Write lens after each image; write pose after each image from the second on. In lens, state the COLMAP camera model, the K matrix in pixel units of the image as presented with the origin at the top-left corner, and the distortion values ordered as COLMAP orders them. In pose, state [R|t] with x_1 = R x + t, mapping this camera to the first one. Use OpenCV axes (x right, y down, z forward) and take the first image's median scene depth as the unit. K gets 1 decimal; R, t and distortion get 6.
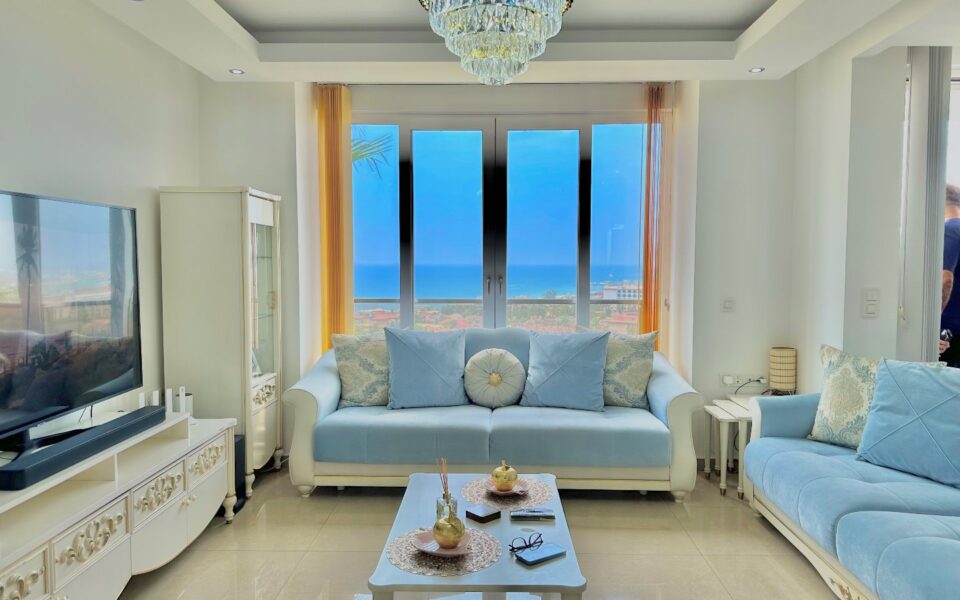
lens RADIAL K [[679.7, 0, 480.0], [0, 679.7, 300.0], [0, 0, 1]] dist [0.090558, -0.115837]
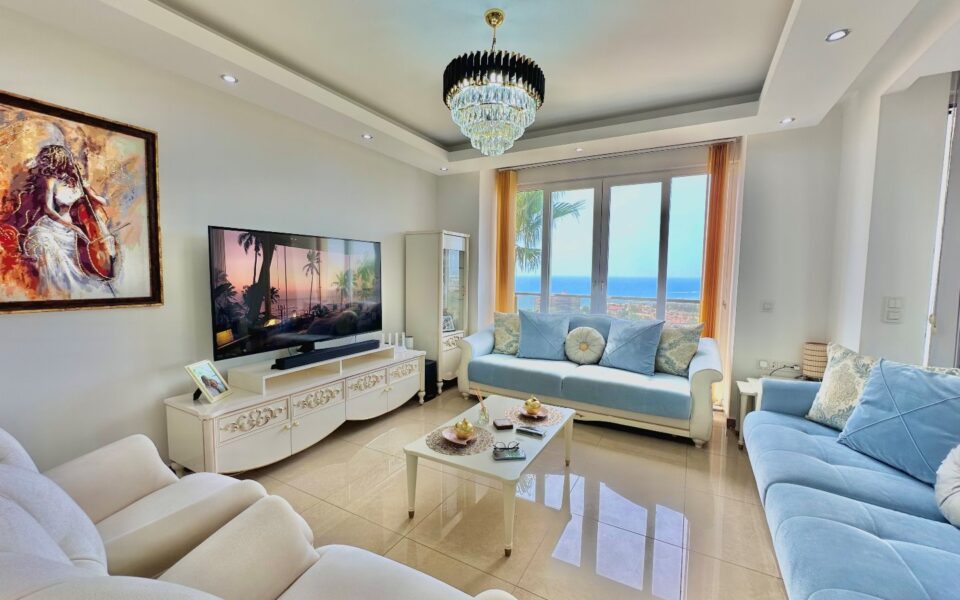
lens RADIAL K [[387.3, 0, 480.0], [0, 387.3, 300.0], [0, 0, 1]] dist [0.001174, 0.000157]
pose [[0.883030, 0.044799, -0.467174, 0.276959], [-0.039793, 0.998996, 0.020583, 0.001347], [0.467627, 0.000415, 0.883926, 0.124249]]
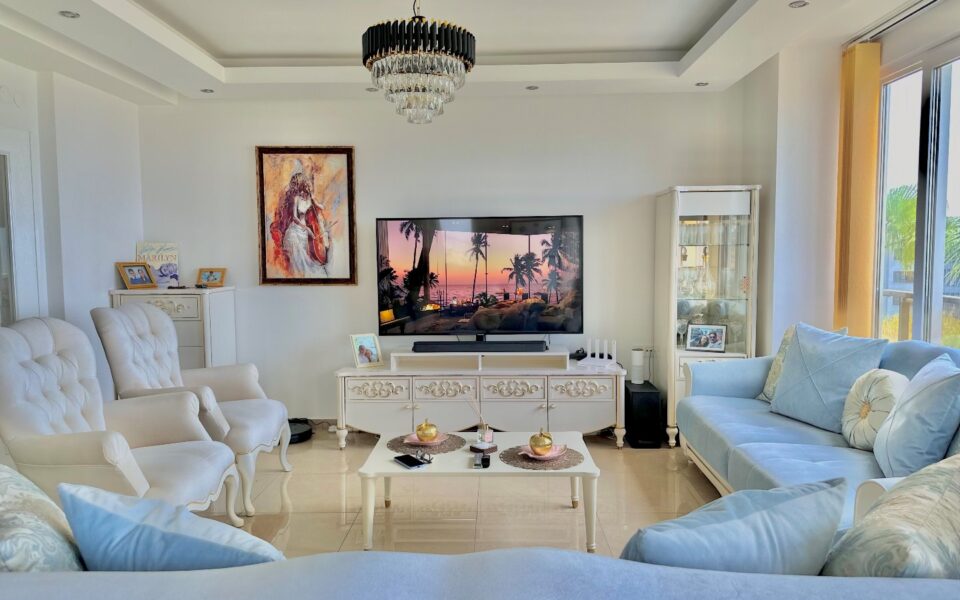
lens RADIAL K [[661.0, 0, 480.0], [0, 661.0, 300.0], [0, 0, 1]] dist [0.125984, 0.000093]
pose [[-0.002951, 0.066476, -0.997784, 0.905371], [-0.050261, 0.996517, 0.066540, -0.031045], [0.998732, 0.050346, 0.000401, 0.731830]]
